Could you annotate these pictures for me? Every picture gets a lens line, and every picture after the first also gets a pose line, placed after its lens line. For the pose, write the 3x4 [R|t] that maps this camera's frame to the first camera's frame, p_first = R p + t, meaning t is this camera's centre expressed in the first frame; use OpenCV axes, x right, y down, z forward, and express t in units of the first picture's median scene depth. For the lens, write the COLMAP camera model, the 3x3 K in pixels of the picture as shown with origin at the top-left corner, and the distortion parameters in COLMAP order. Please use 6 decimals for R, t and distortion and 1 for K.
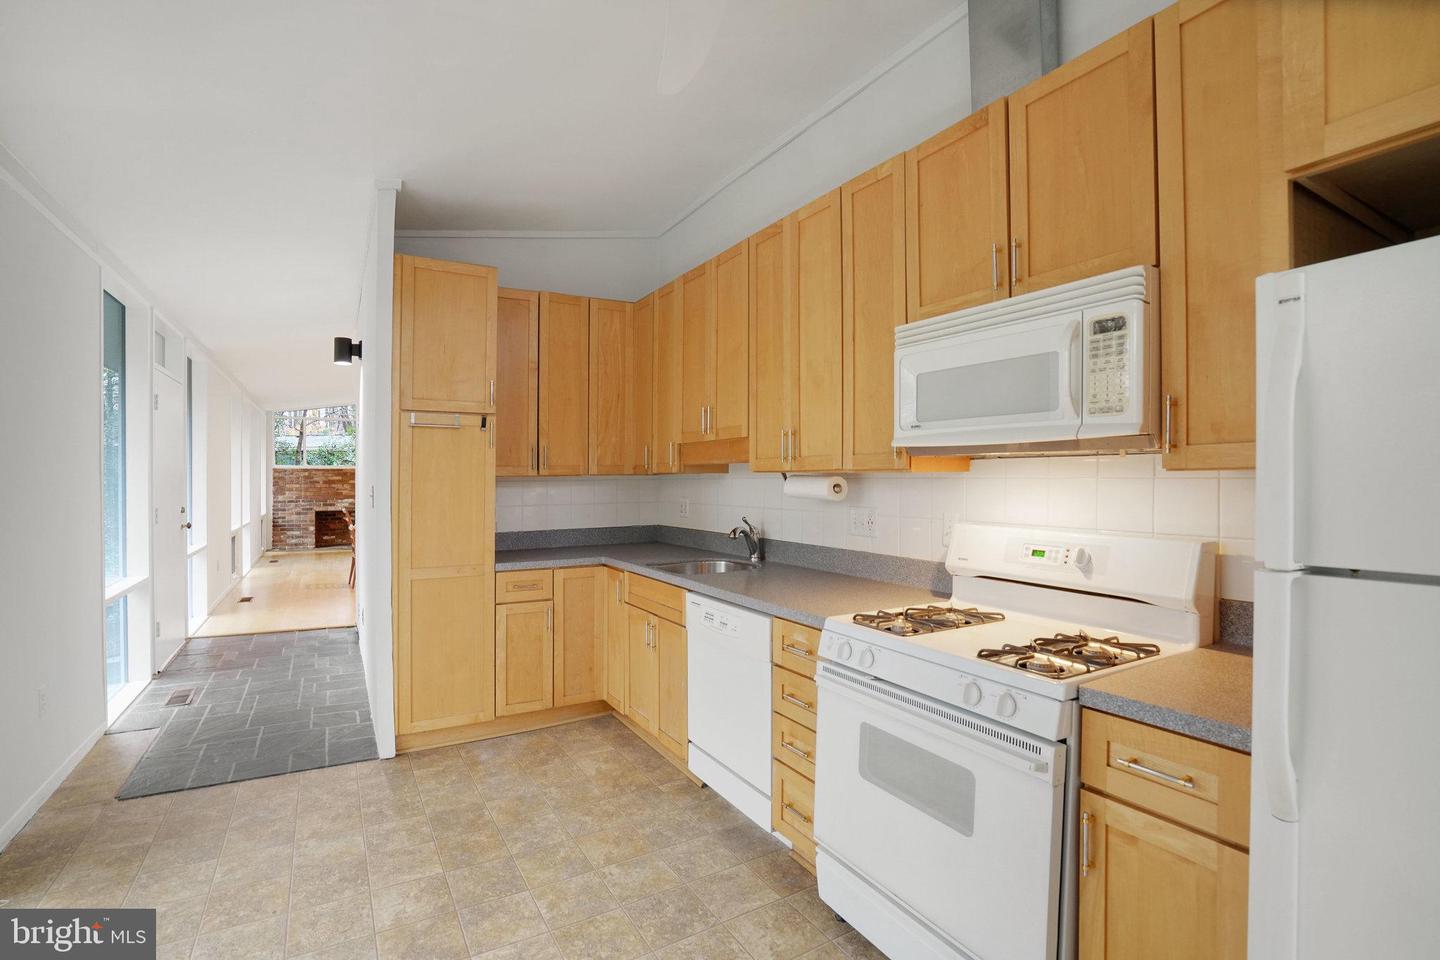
lens RADIAL K [[658.7, 0, 726.7], [0, 658.7, 476.5], [0, 0, 1]] dist [-0.057318, 0.020246]
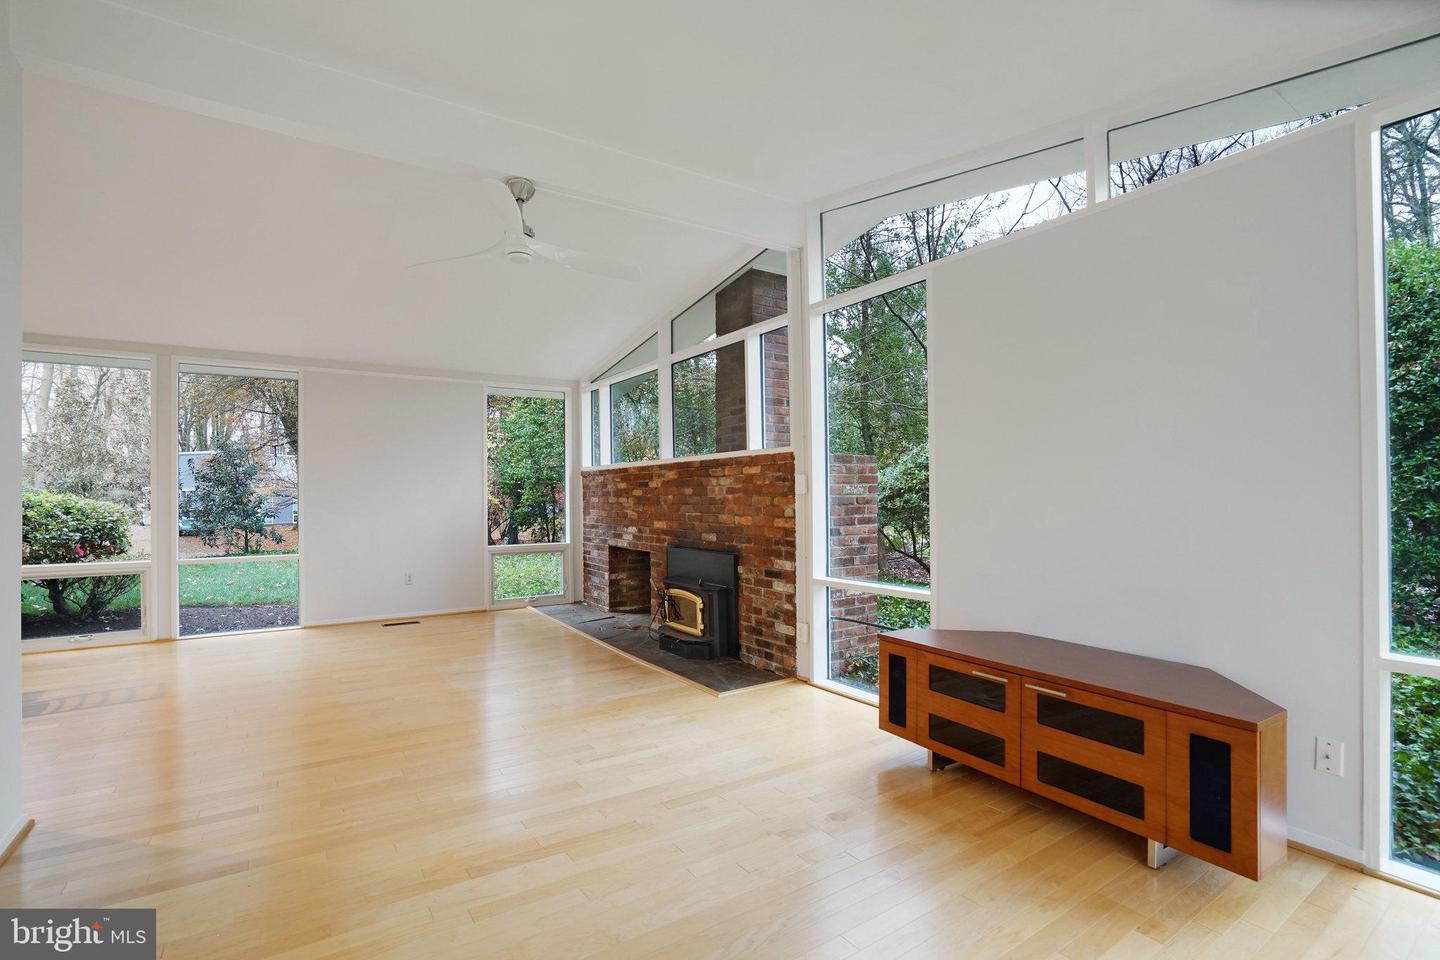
lens RADIAL K [[658.7, 0, 708.7], [0, 658.7, 488.9], [0, 0, 1]] dist [-0.057318, 0.020246]
pose [[0.030500, -0.014856, -0.999424, -0.320579], [0.010868, 0.999835, -0.014530, 0.066882], [0.999476, -0.010419, 0.030656, 5.102734]]
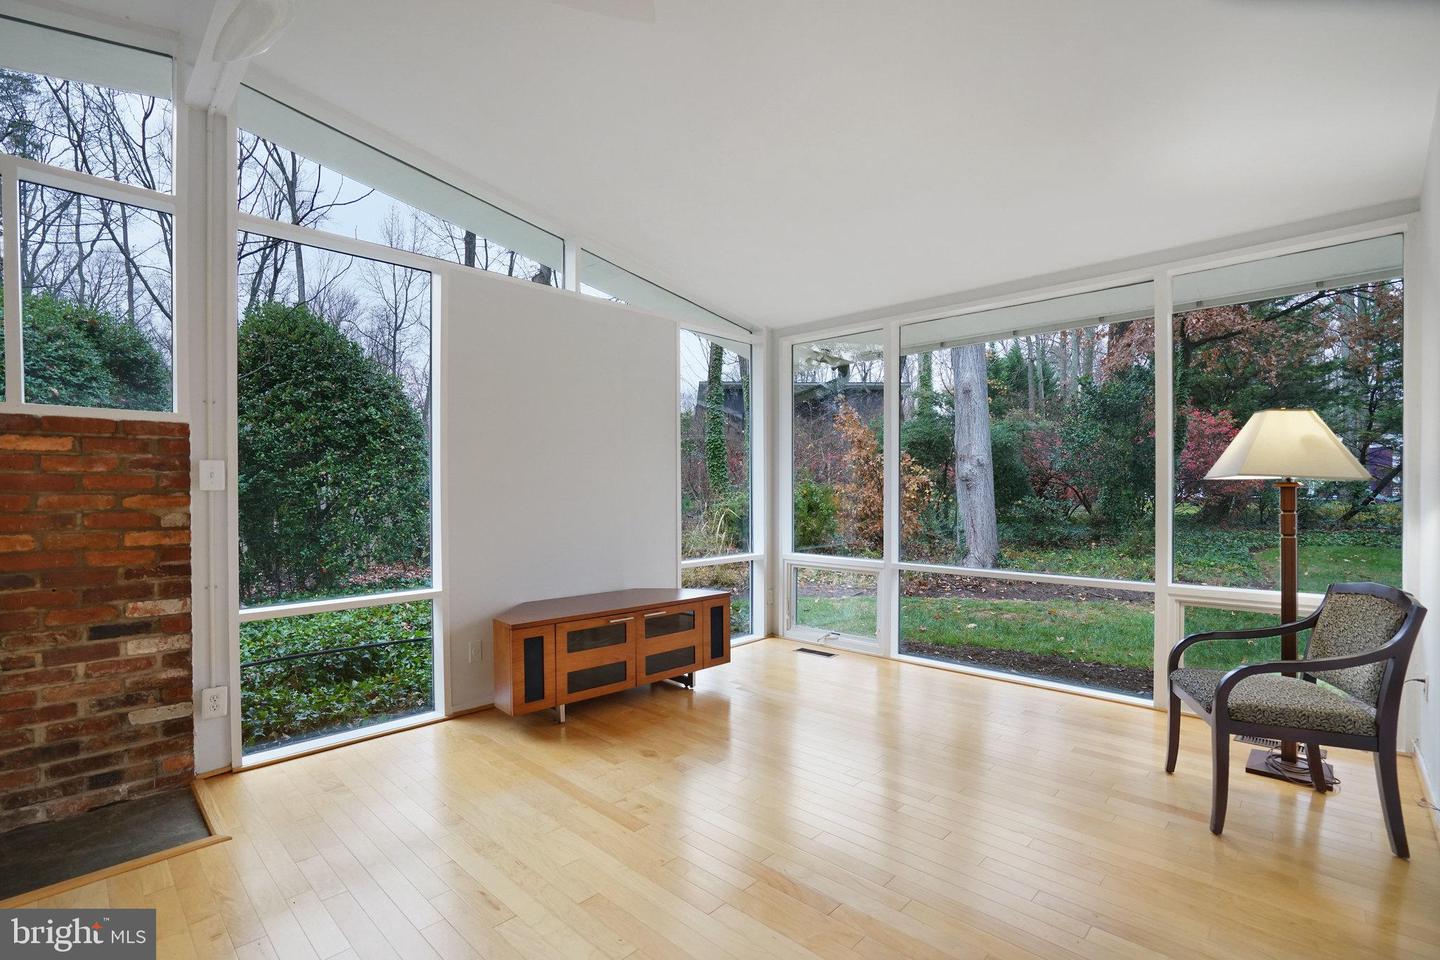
lens RADIAL K [[658.7, 0, 708.4], [0, 658.7, 492.8], [0, 0, 1]] dist [-0.057318, 0.020246]
pose [[0.970906, -0.010537, 0.239230, -1.461892], [0.007888, 0.999897, 0.012027, 0.056437], [-0.239332, -0.009790, 0.970888, 4.148345]]
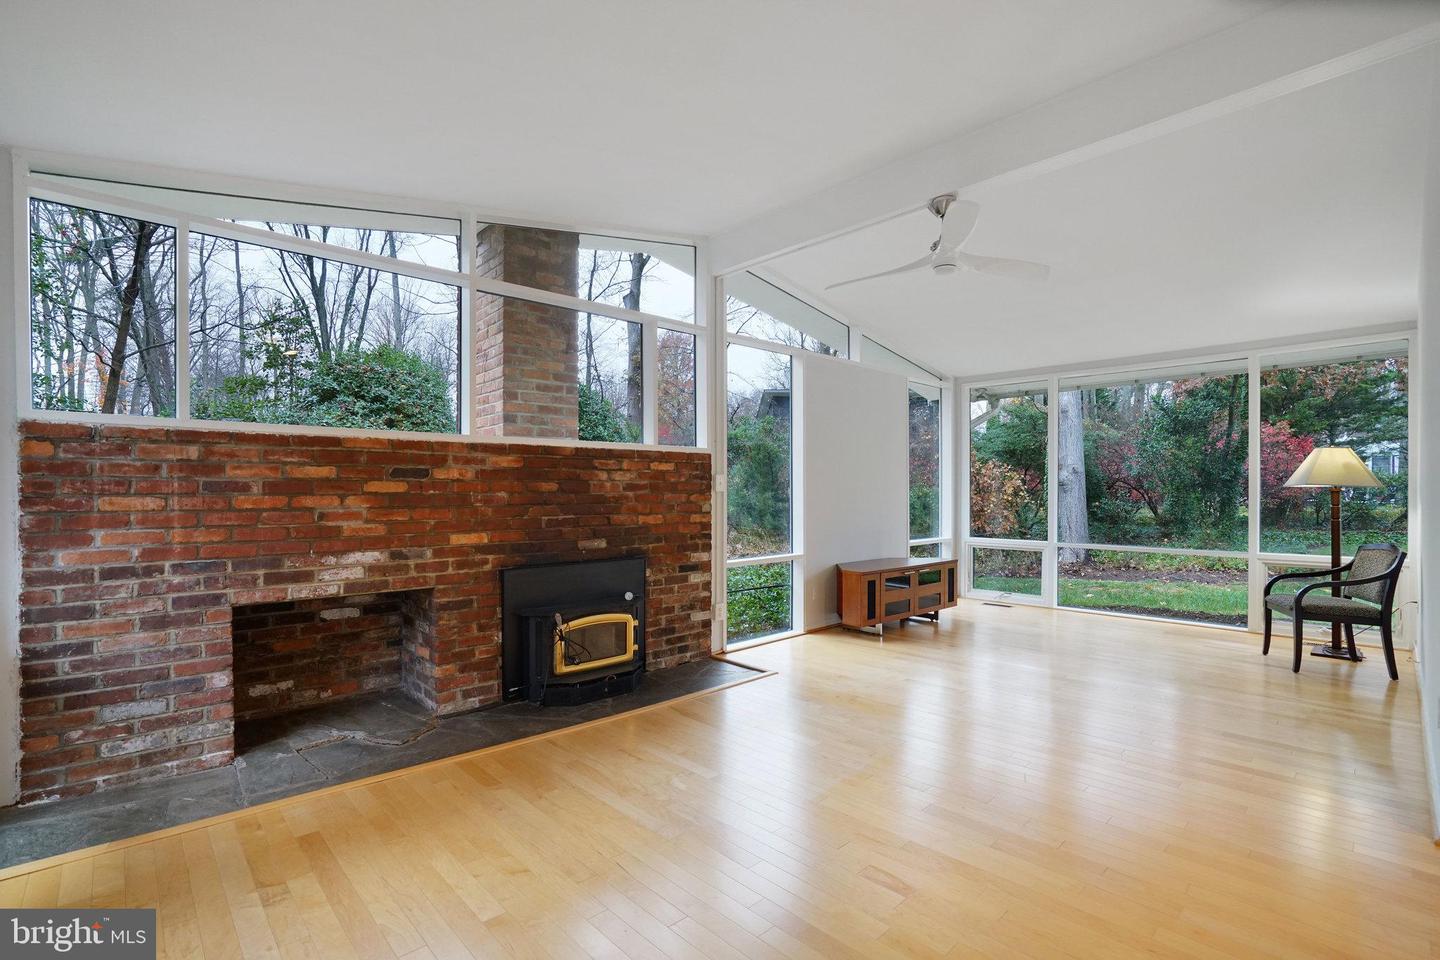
lens RADIAL K [[658.7, 0, 708.9], [0, 658.7, 492.9], [0, 0, 1]] dist [-0.057318, 0.020246]
pose [[0.981465, -0.007250, 0.191502, -2.420171], [0.005872, 0.999953, 0.007761, 0.047322], [-0.191549, -0.006493, 0.981462, 3.478512]]
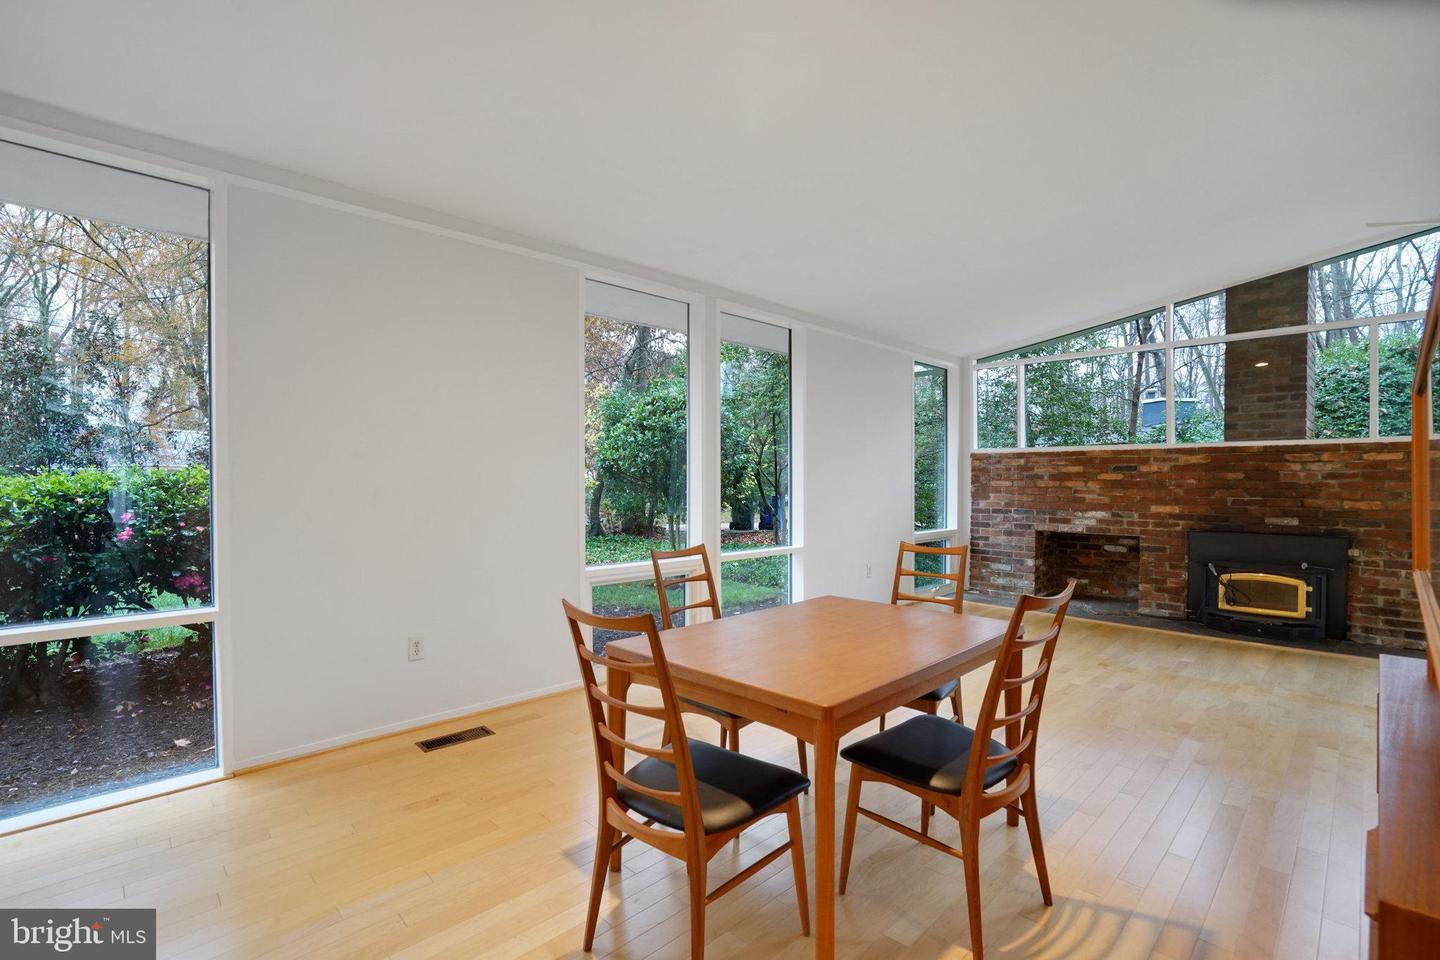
lens RADIAL K [[658.7, 0, 700.3], [0, 658.7, 494.8], [0, 0, 1]] dist [-0.057318, 0.020246]
pose [[0.202505, 0.019155, -0.979094, -0.780328], [0.004942, 0.999776, 0.020581, 0.052267], [0.979269, -0.009006, 0.202365, 2.939372]]
